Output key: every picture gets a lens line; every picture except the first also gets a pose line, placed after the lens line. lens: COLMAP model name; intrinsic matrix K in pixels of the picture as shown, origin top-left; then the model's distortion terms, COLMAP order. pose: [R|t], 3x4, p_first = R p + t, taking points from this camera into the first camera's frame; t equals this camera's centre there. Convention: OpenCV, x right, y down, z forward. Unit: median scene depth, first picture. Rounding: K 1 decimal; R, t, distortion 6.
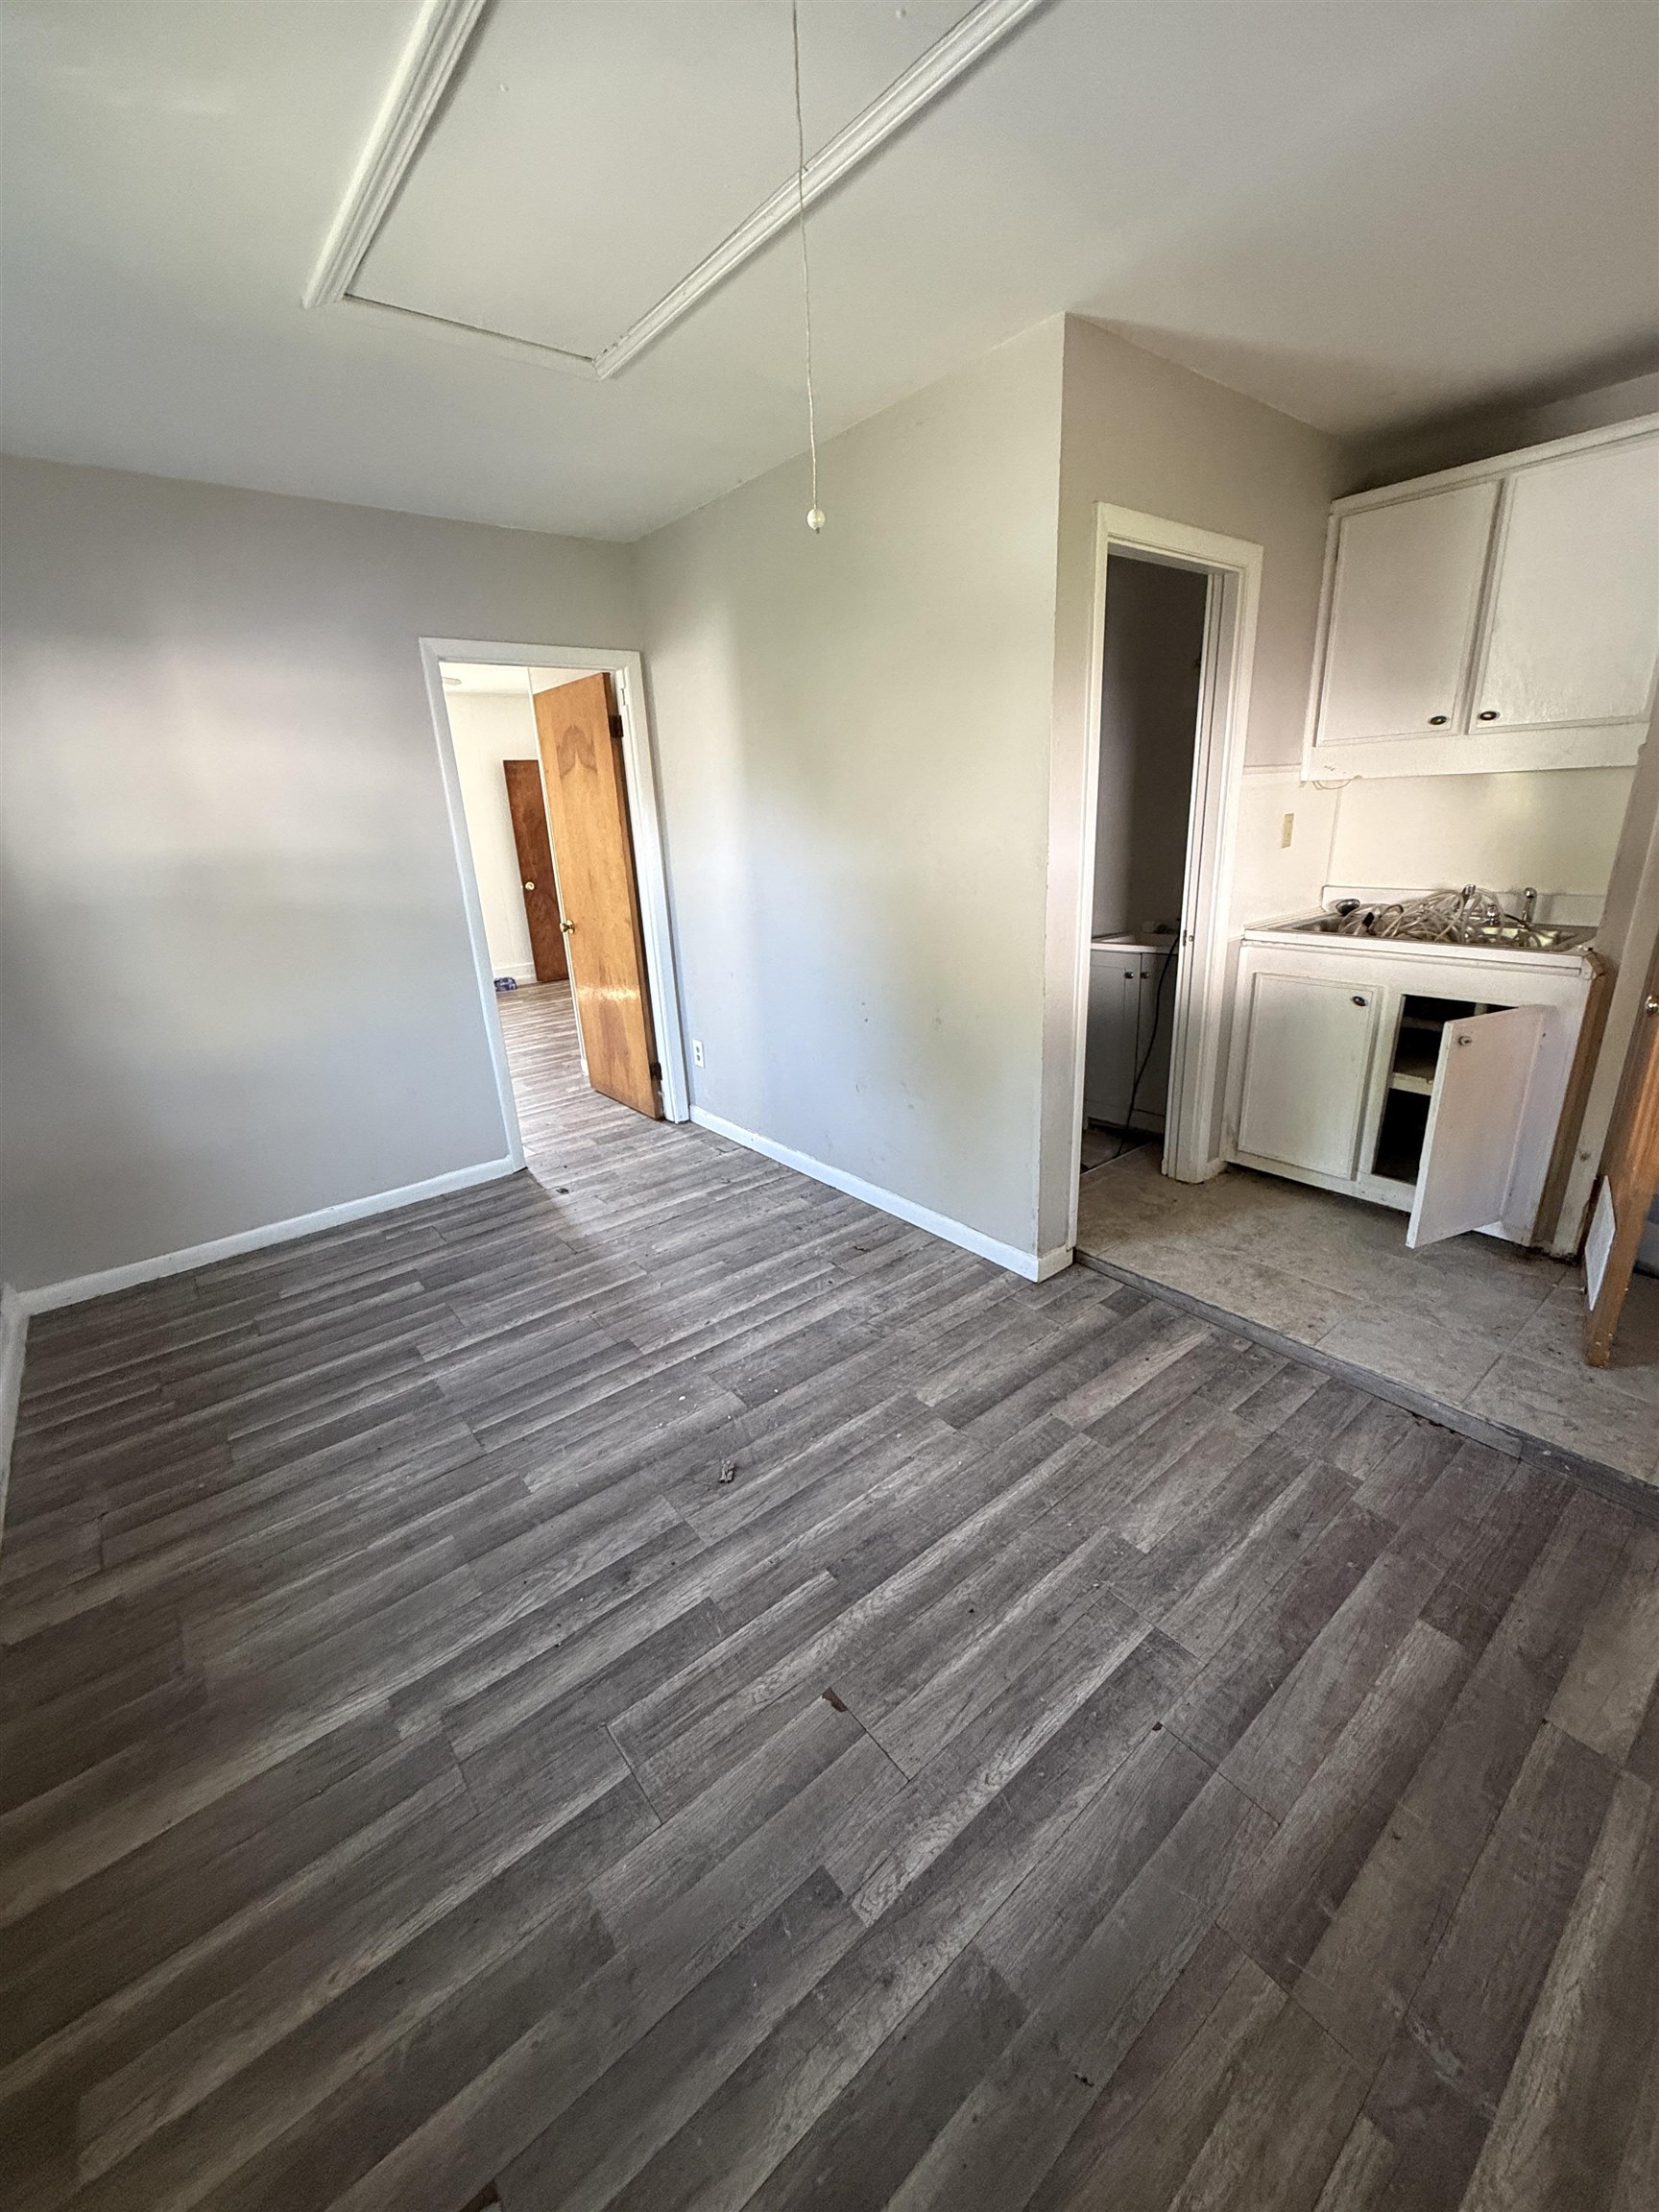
lens RADIAL K [[890.8, 0, 816.8], [0, 890.8, 1107.3], [0, 0, 1]] dist [0.002375, -0.000096]
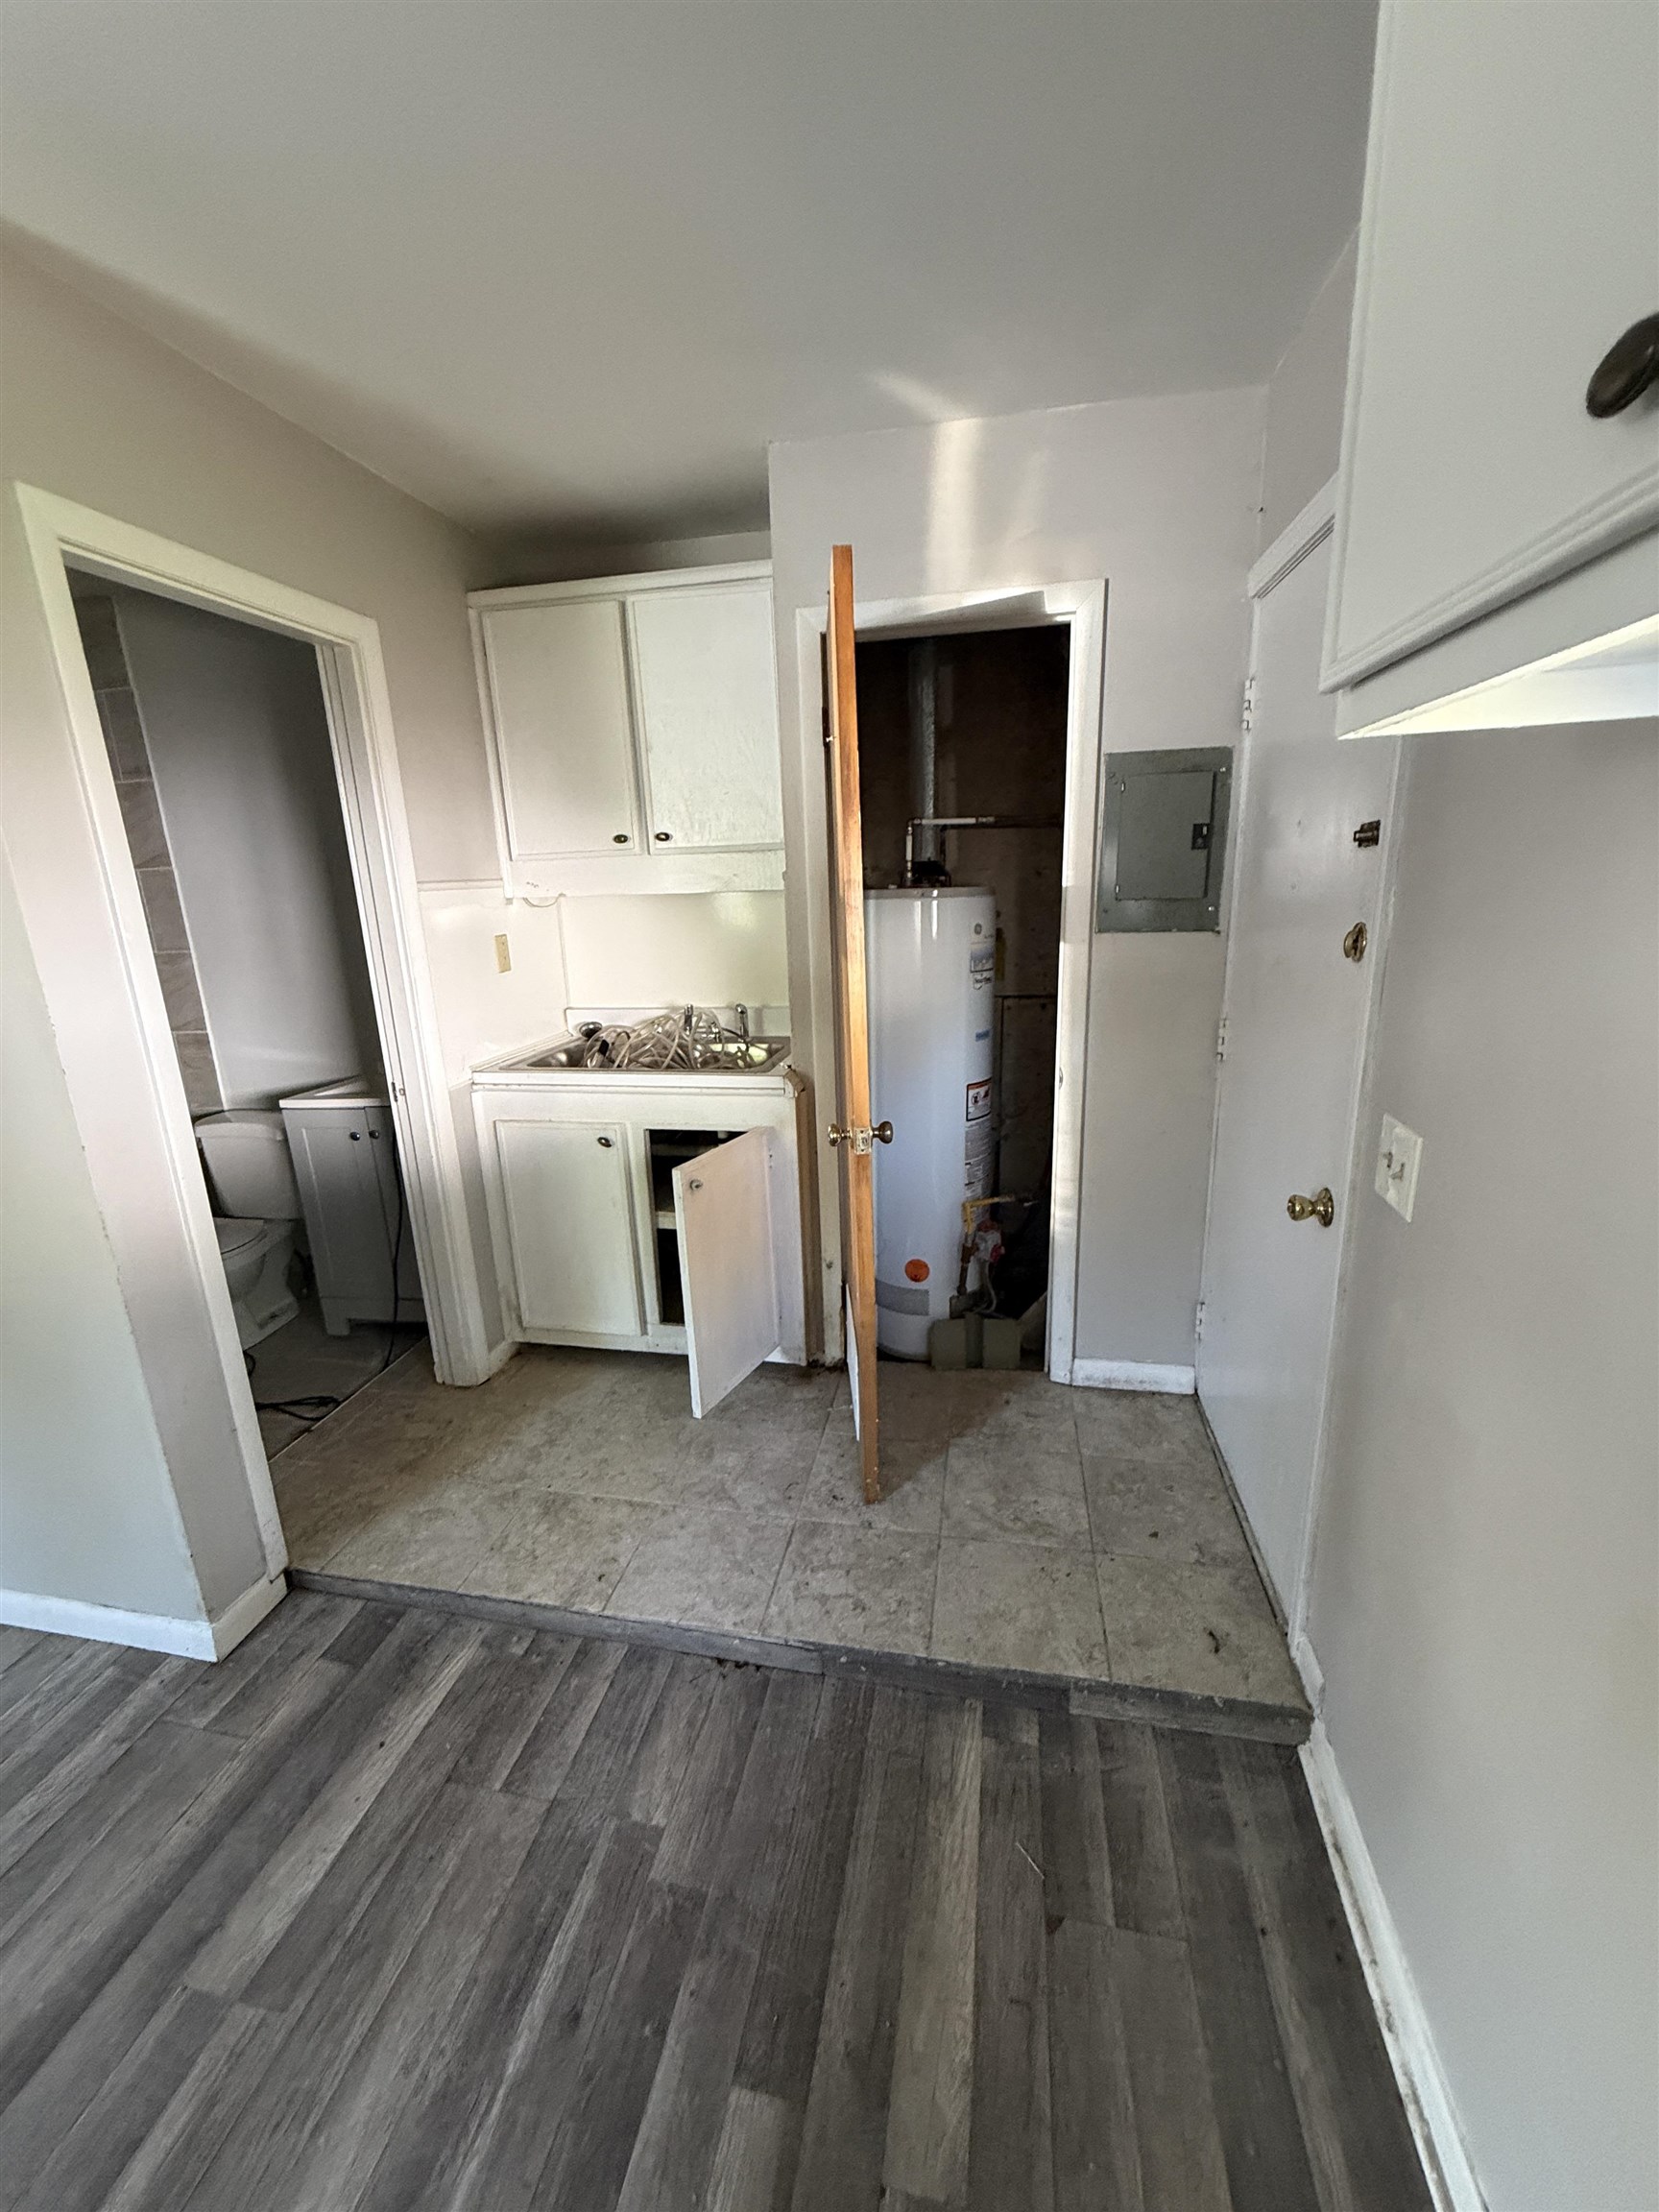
lens RADIAL K [[890.8, 0, 820.5], [0, 890.8, 1109.1], [0, 0, 1]] dist [0.002375, -0.000096]
pose [[0.774307, -0.141477, 0.616792, 0.256980], [0.202123, 0.978925, -0.029199, -0.090153], [-0.599662, 0.147277, 0.786584, 0.188130]]
